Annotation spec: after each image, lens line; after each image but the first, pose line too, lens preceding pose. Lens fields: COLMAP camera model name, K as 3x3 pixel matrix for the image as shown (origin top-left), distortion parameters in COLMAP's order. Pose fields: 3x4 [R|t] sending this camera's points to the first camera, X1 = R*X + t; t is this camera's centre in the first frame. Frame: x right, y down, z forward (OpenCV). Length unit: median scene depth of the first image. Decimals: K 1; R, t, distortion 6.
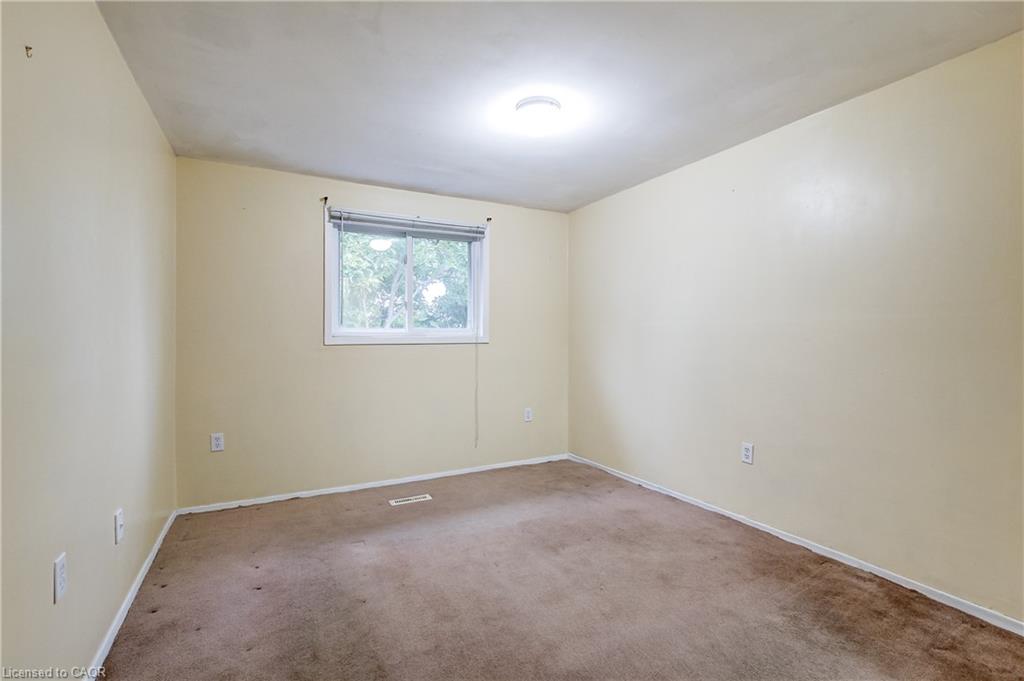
lens RADIAL K [[483.9, 0, 511.2], [0, 483.9, 341.8], [0, 0, 1]] dist [-0.002621, 0.000036]
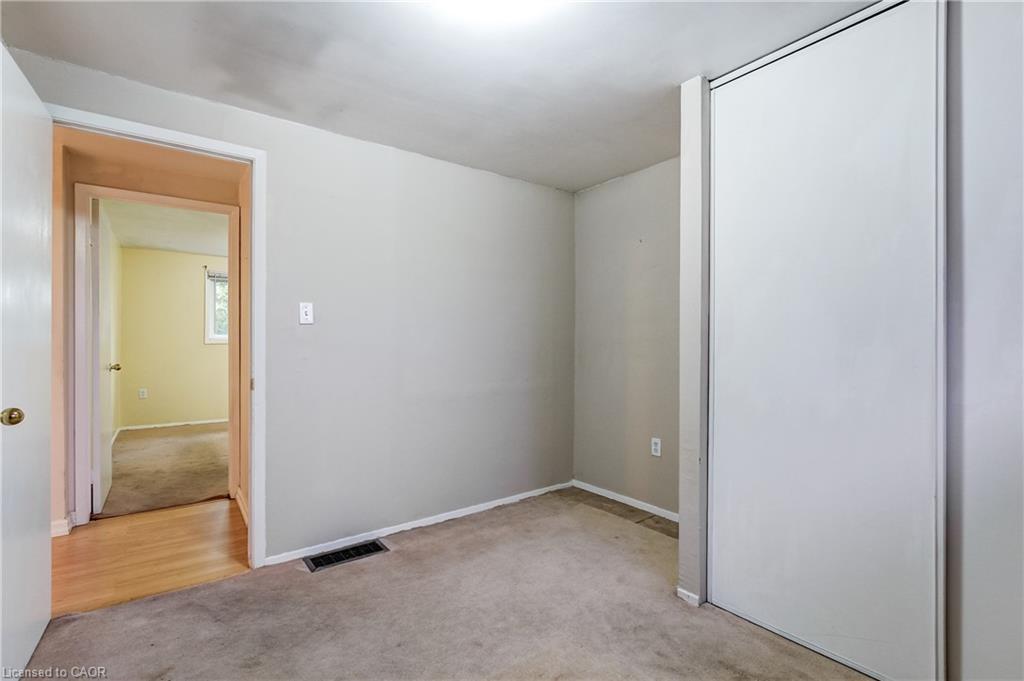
lens RADIAL K [[483.9, 0, 513.3], [0, 483.9, 337.9], [0, 0, 1]] dist [-0.002621, 0.000036]
pose [[0.988728, 0.000728, 0.149722, 0.574943], [0.001328, 0.999906, -0.013630, 0.010560], [-0.149718, 0.013675, 0.988634, -1.149041]]
